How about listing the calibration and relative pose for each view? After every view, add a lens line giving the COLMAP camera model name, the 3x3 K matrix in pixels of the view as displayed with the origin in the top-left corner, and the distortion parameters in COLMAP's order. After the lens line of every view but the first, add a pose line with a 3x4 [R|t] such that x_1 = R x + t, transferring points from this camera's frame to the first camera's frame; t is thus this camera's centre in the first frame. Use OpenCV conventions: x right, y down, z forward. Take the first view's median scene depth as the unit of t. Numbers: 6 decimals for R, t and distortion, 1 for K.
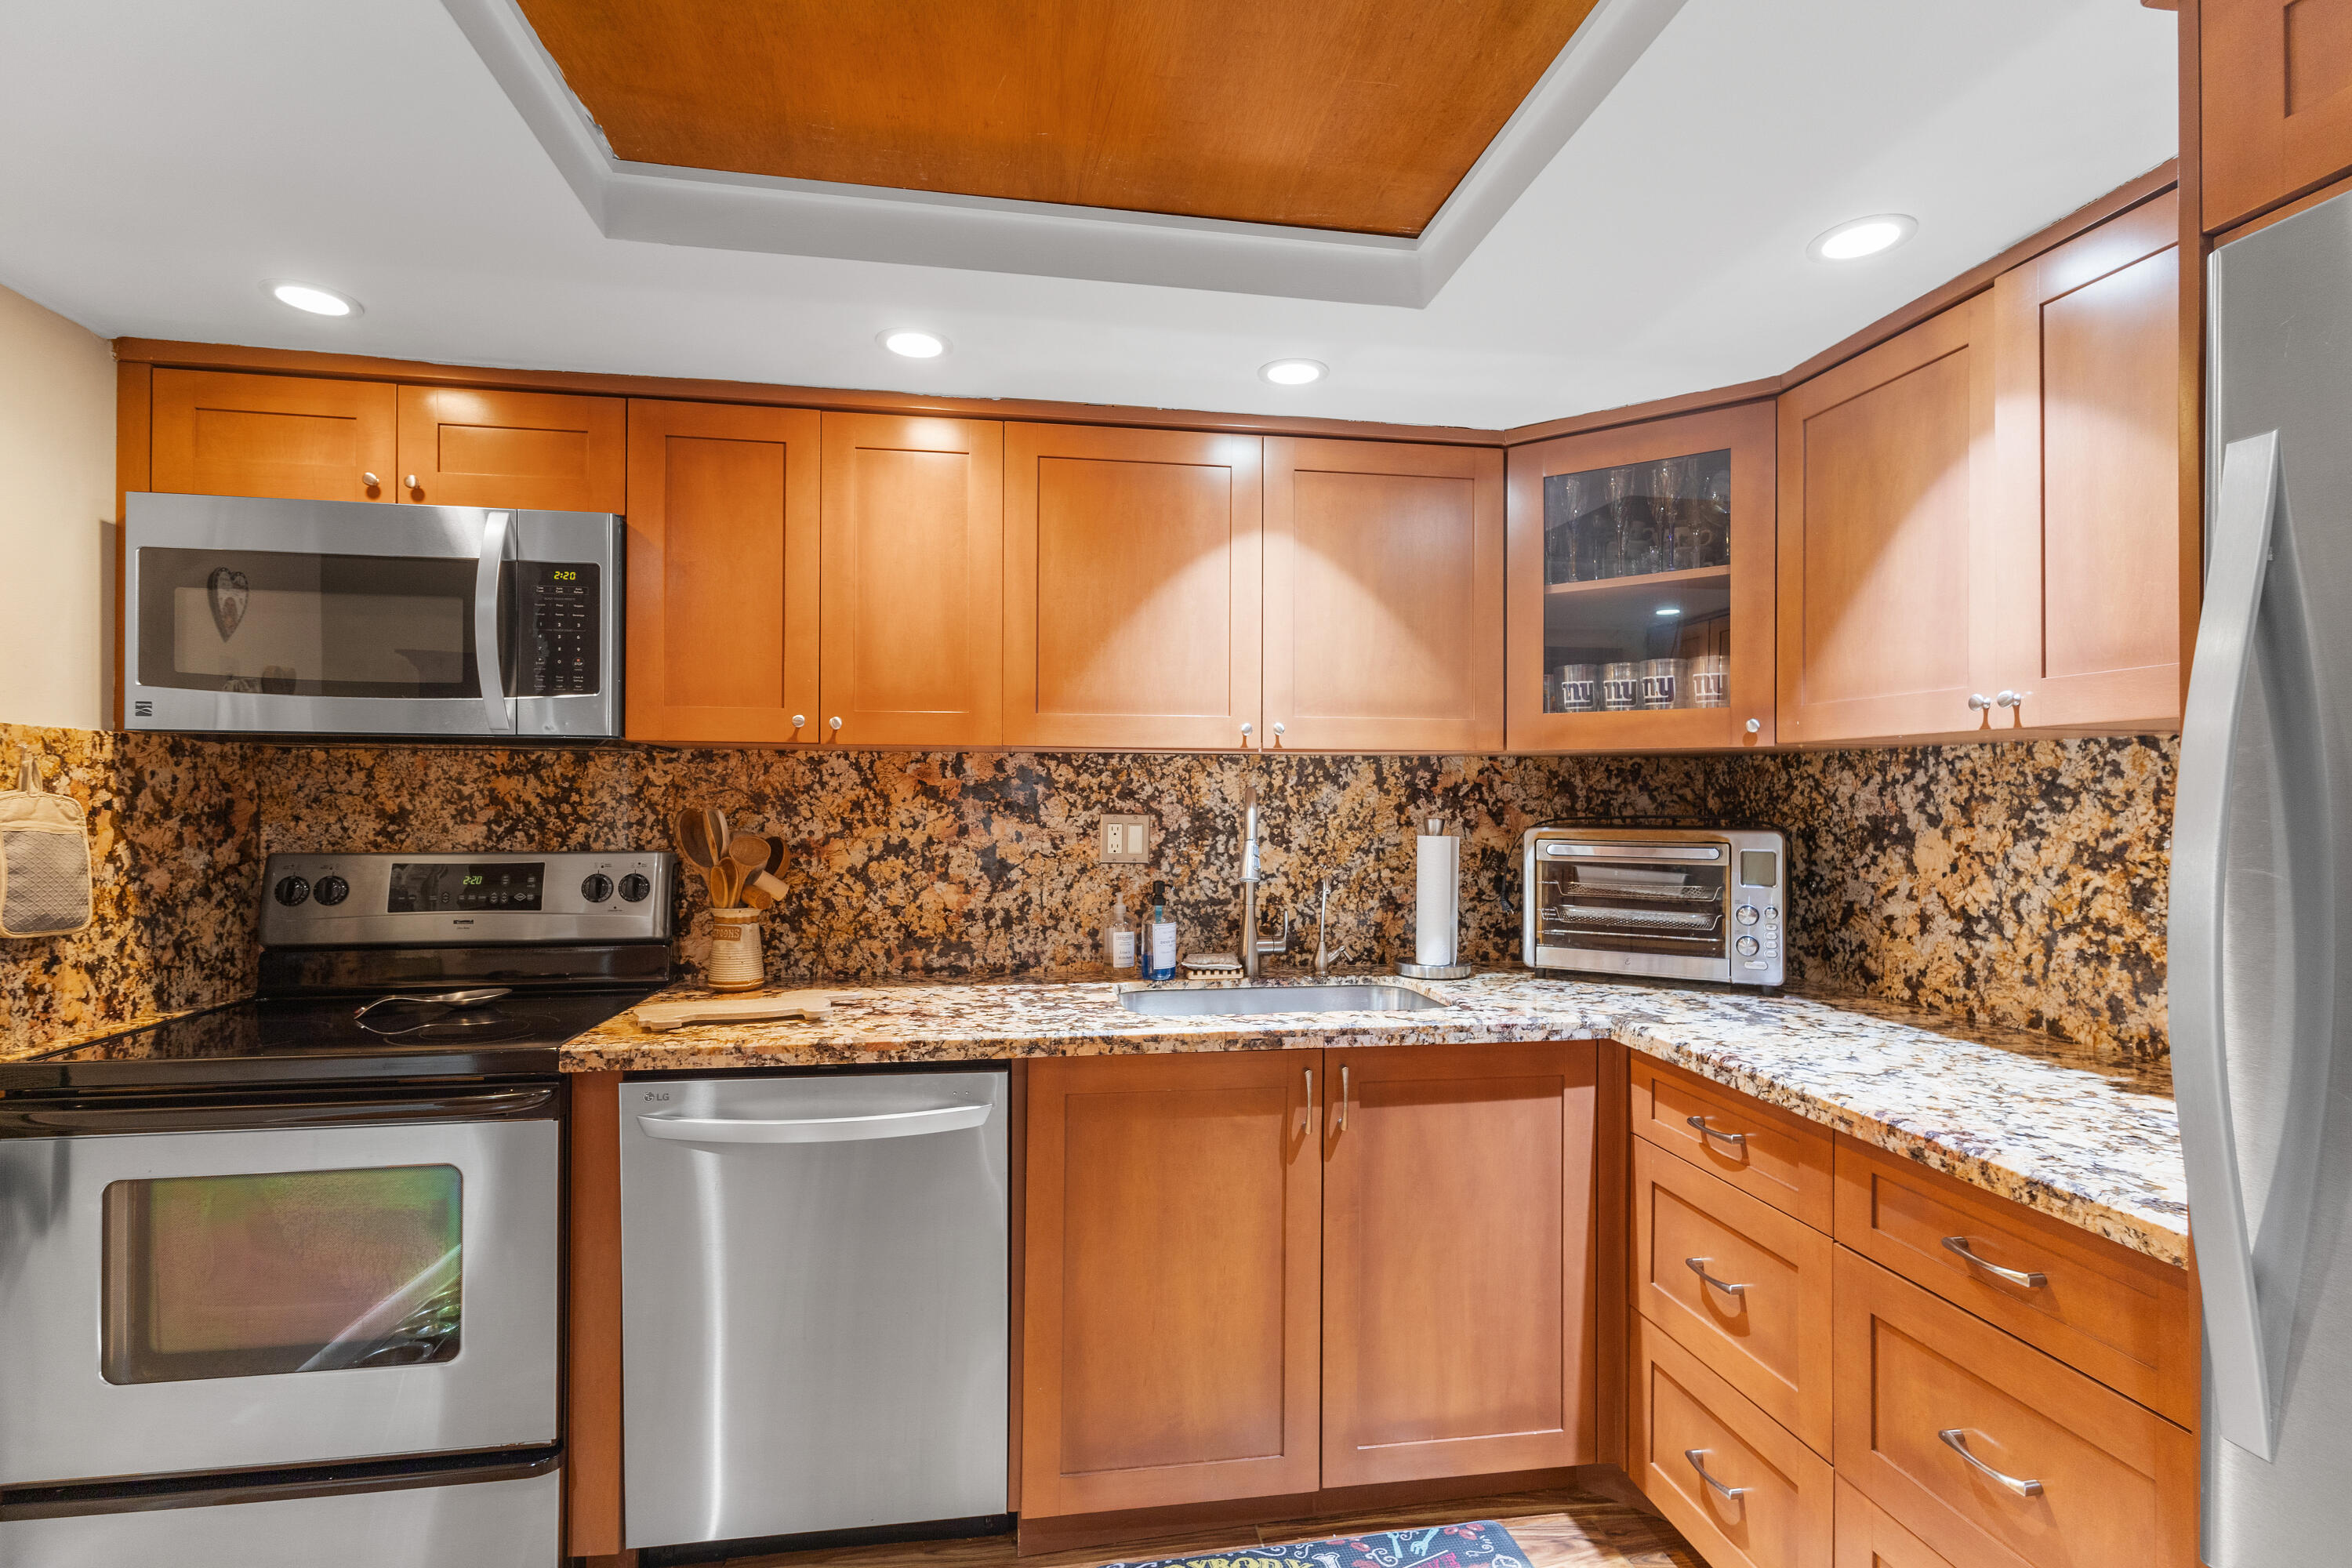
lens RADIAL K [[1078.0, 0, 1171.4], [0, 1078.0, 786.2], [0, 0, 1]] dist [-0.008704, 0.002414]
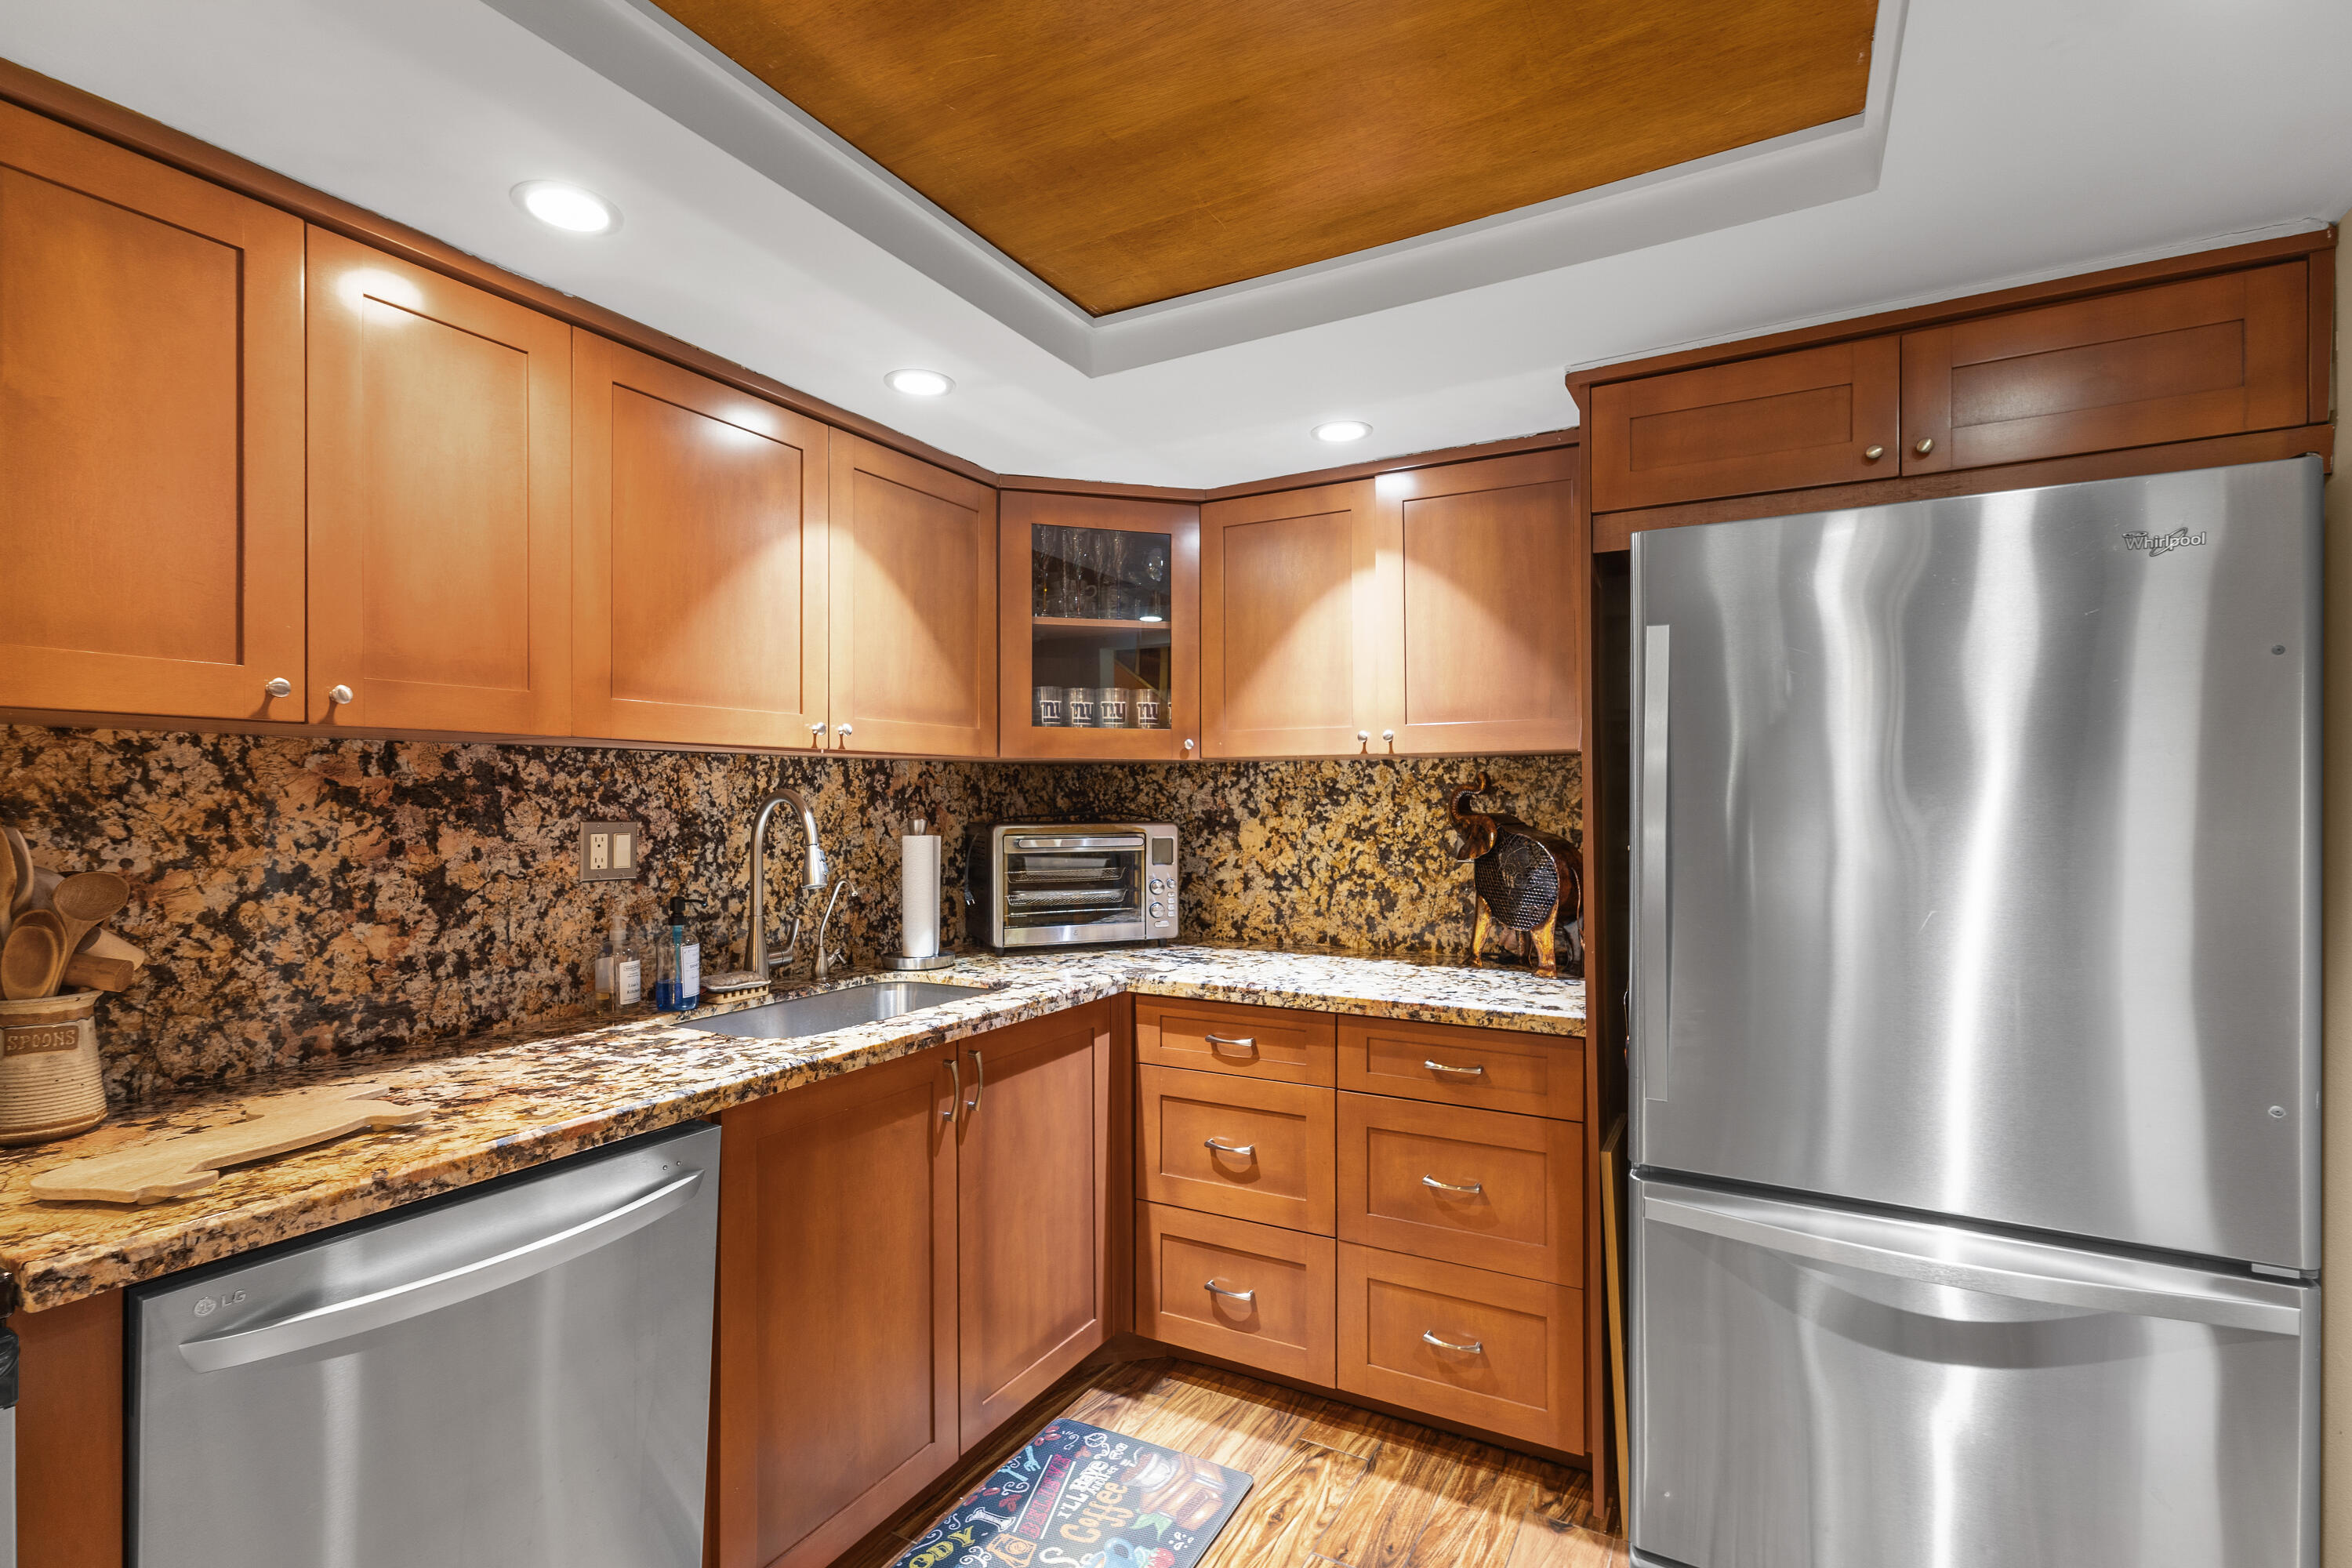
lens RADIAL K [[1078.0, 0, 1166.1], [0, 1078.0, 791.4], [0, 0, 1]] dist [-0.008704, 0.002414]
pose [[0.620557, -0.000249, 0.784161, -0.533984], [-0.001603, 0.999997, 0.001587, 0.000652], [-0.784160, -0.002242, 0.620555, 0.181554]]
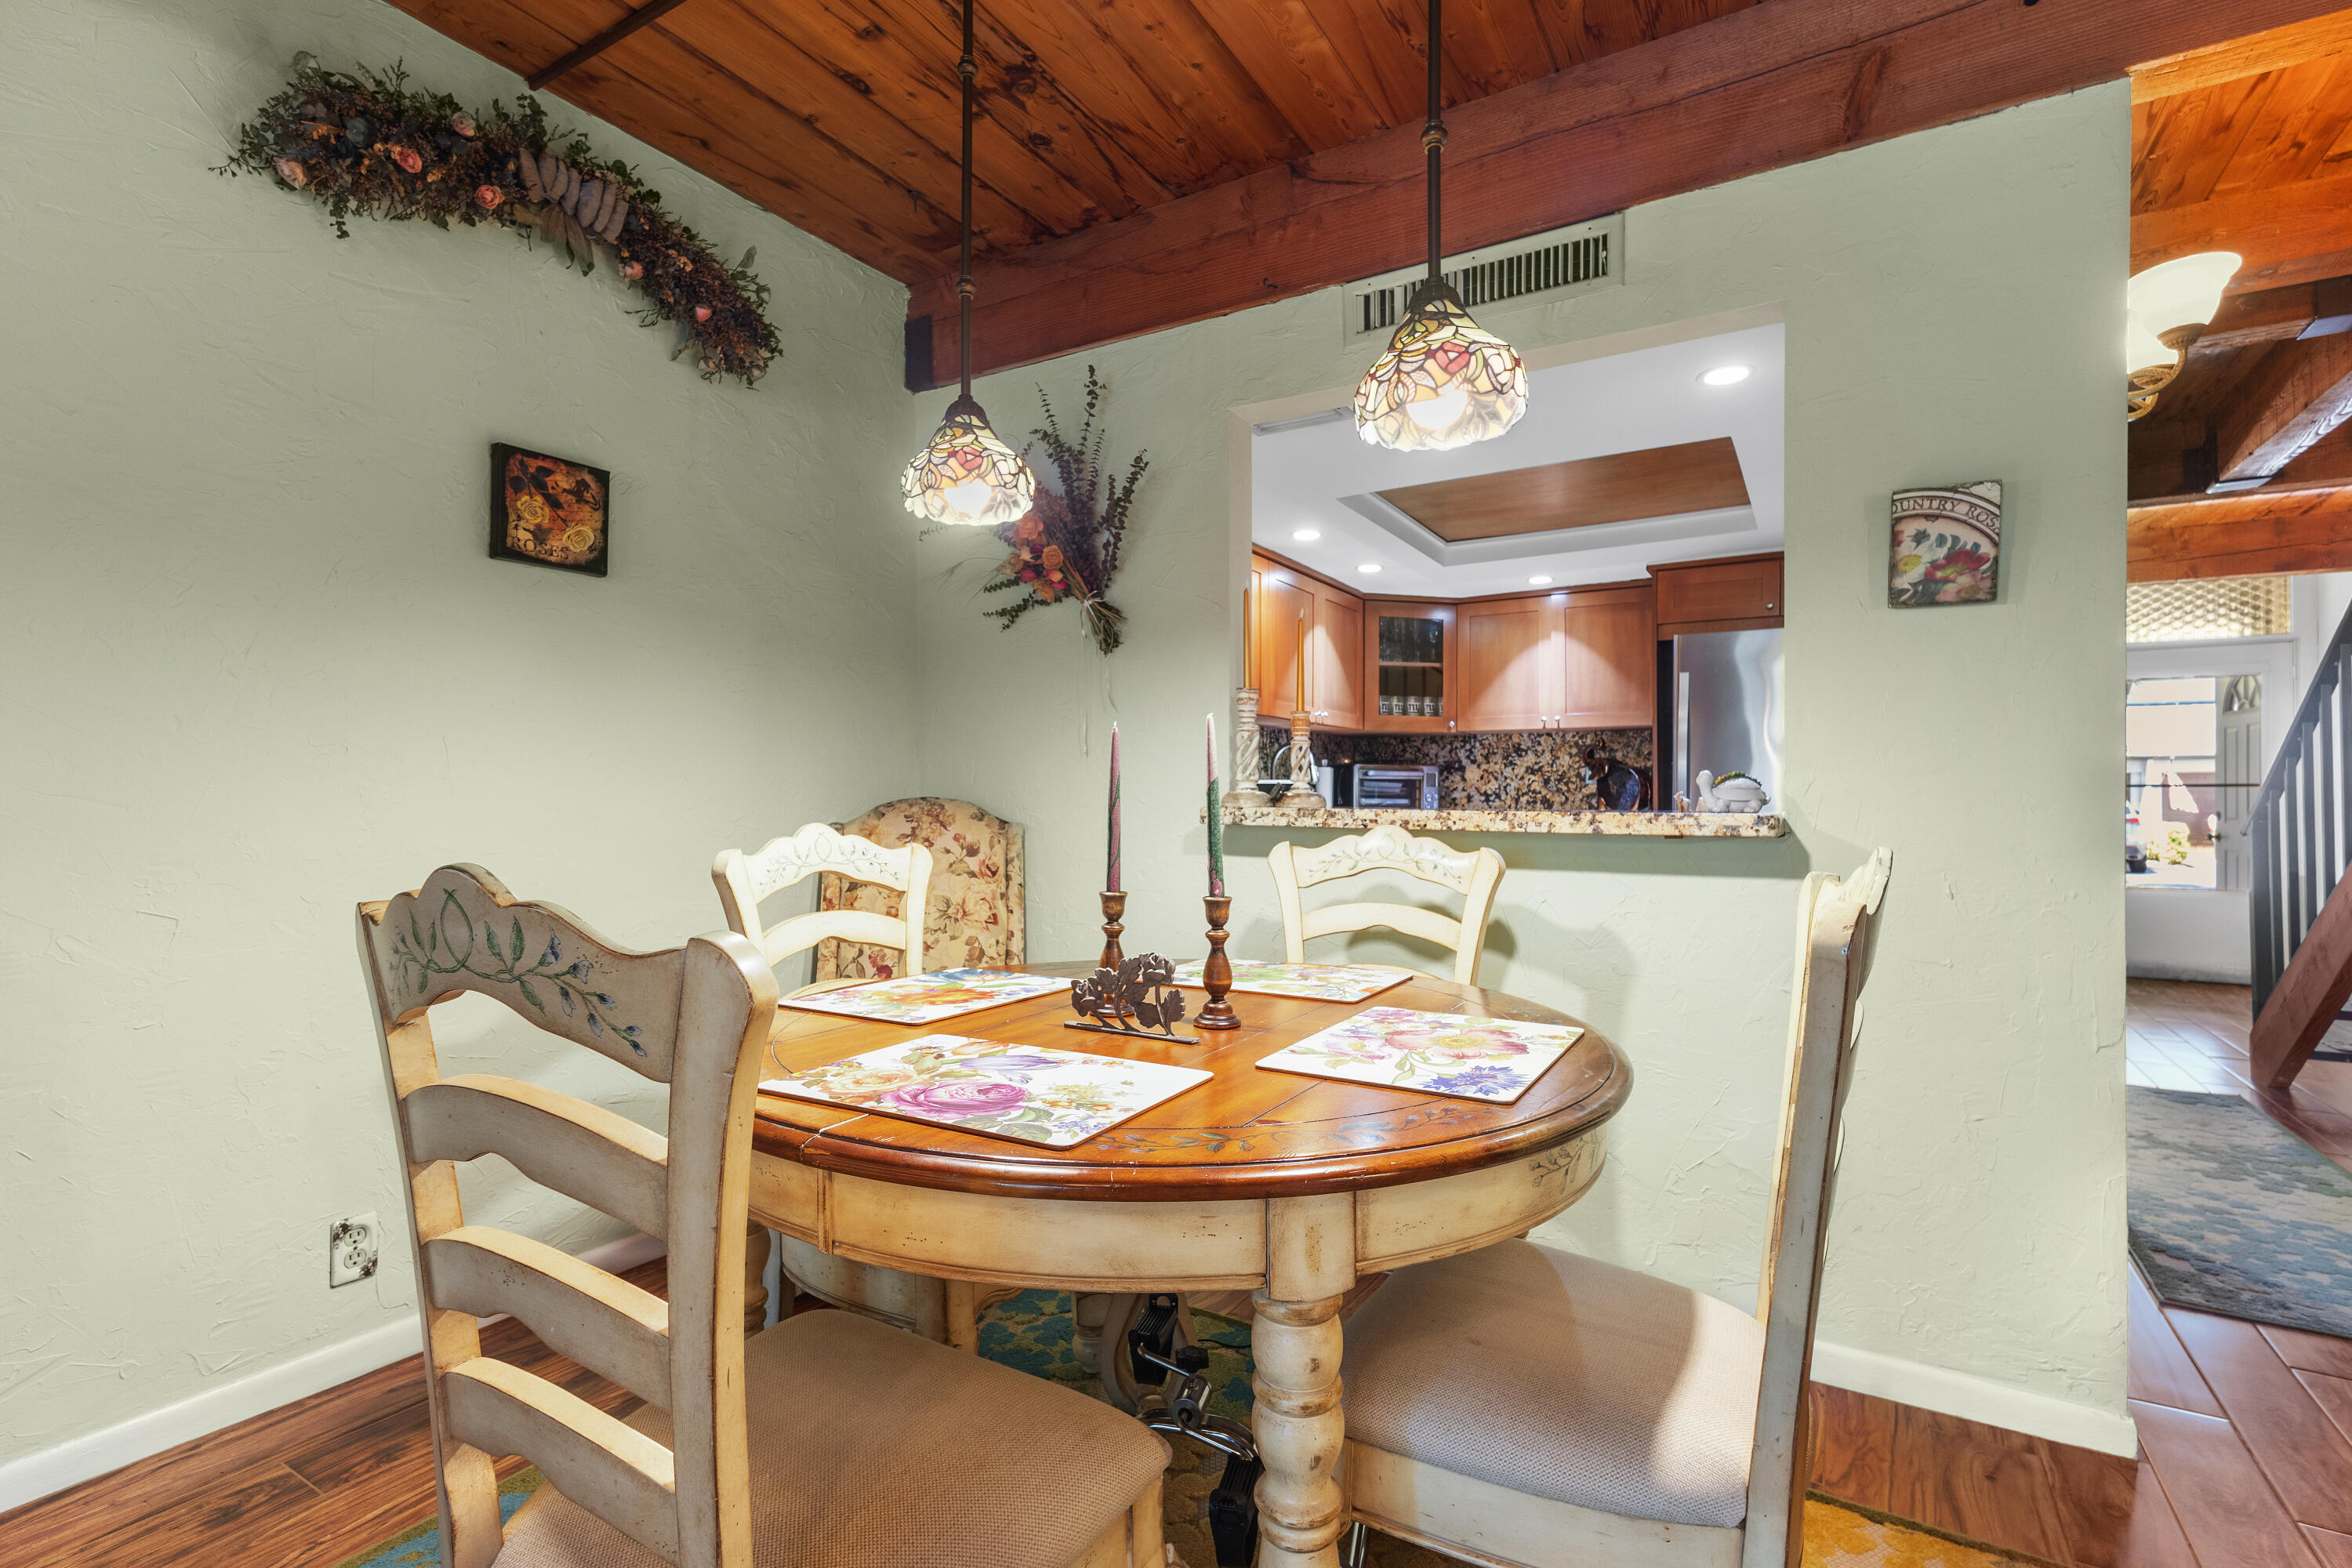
lens RADIAL K [[1078.0, 0, 1182.9], [0, 1078.0, 795.5], [0, 0, 1]] dist [-0.008704, 0.002414]
pose [[0.638063, 0.000582, 0.769984, -1.976408], [-0.006264, 0.999971, 0.004434, 0.114946], [-0.769959, -0.007653, 0.638047, -0.212808]]
